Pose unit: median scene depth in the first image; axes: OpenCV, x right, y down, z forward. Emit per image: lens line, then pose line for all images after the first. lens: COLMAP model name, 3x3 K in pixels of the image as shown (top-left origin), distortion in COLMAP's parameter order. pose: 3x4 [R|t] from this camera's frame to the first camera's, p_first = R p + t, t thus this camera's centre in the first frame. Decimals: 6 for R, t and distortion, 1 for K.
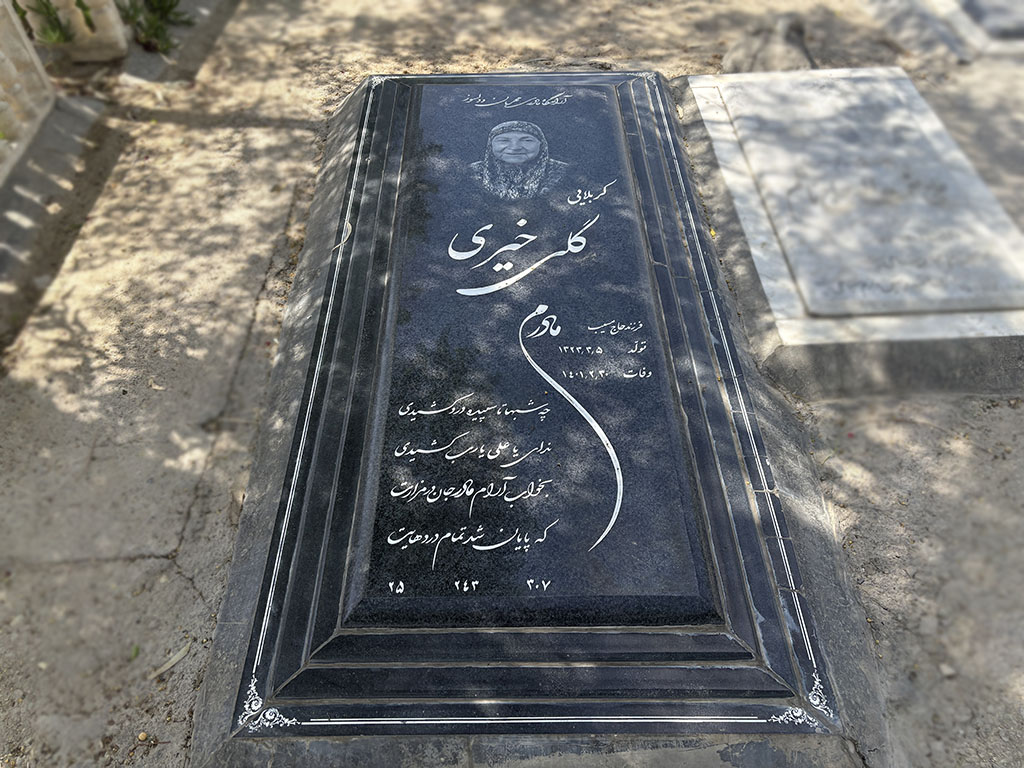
lens RADIAL K [[772.2, 0, 518.7], [0, 772.2, 384.1], [0, 0, 1]] dist [0.045085, -0.050070]
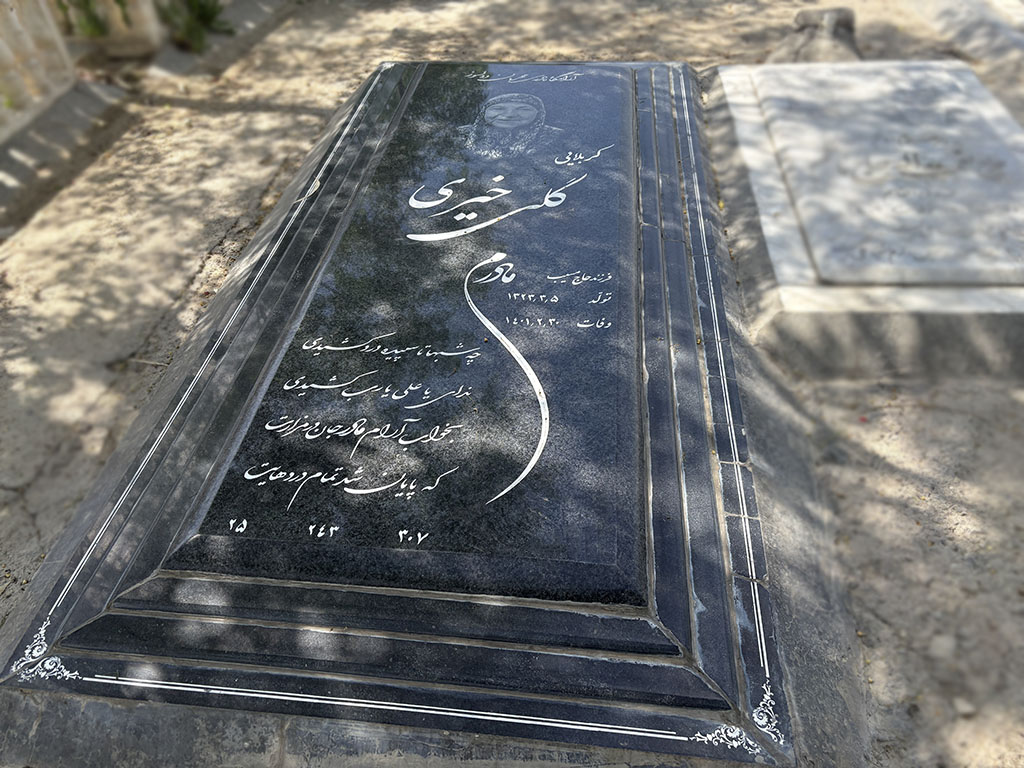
lens RADIAL K [[772.2, 0, 521.2], [0, 772.2, 387.9], [0, 0, 1]] dist [0.045085, -0.050070]
pose [[0.992473, 0.057356, -0.108205, 0.152040], [-0.068937, 0.991919, -0.106511, 0.133414], [0.101222, 0.113169, 0.988406, 0.158226]]
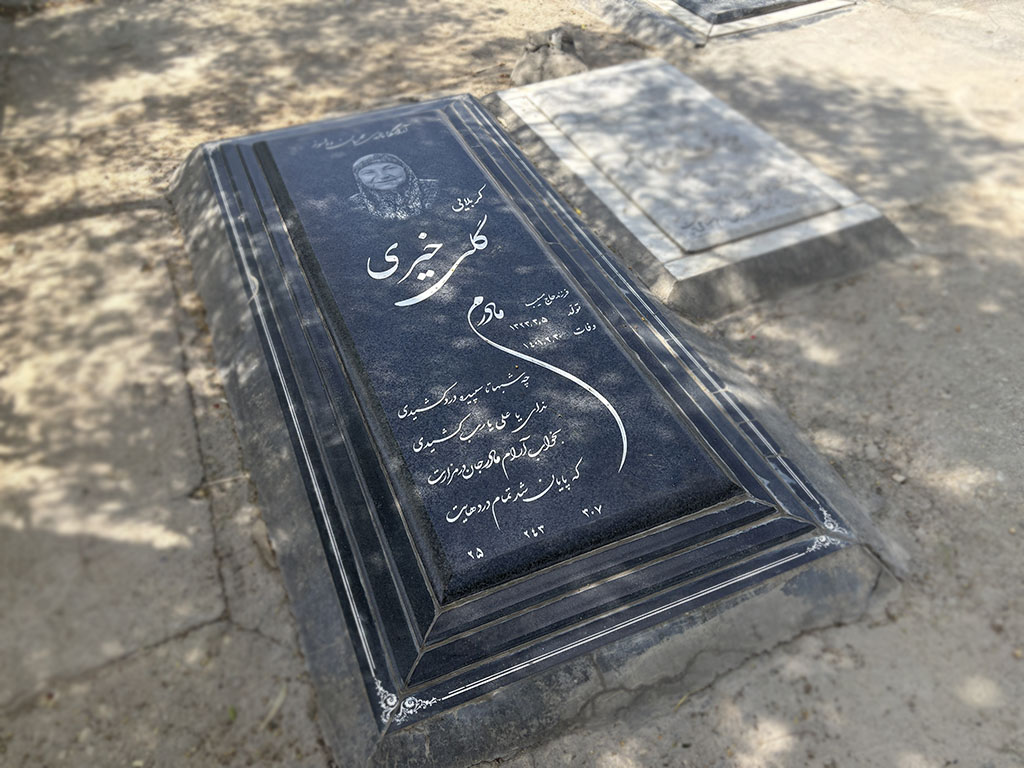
lens RADIAL K [[772.2, 0, 513.2], [0, 772.2, 377.6], [0, 0, 1]] dist [0.045085, -0.050070]
pose [[0.925373, -0.266367, 0.269693, -0.239887], [0.284902, 0.958045, -0.031328, 0.054139], [-0.250033, 0.105826, 0.962437, -0.052167]]
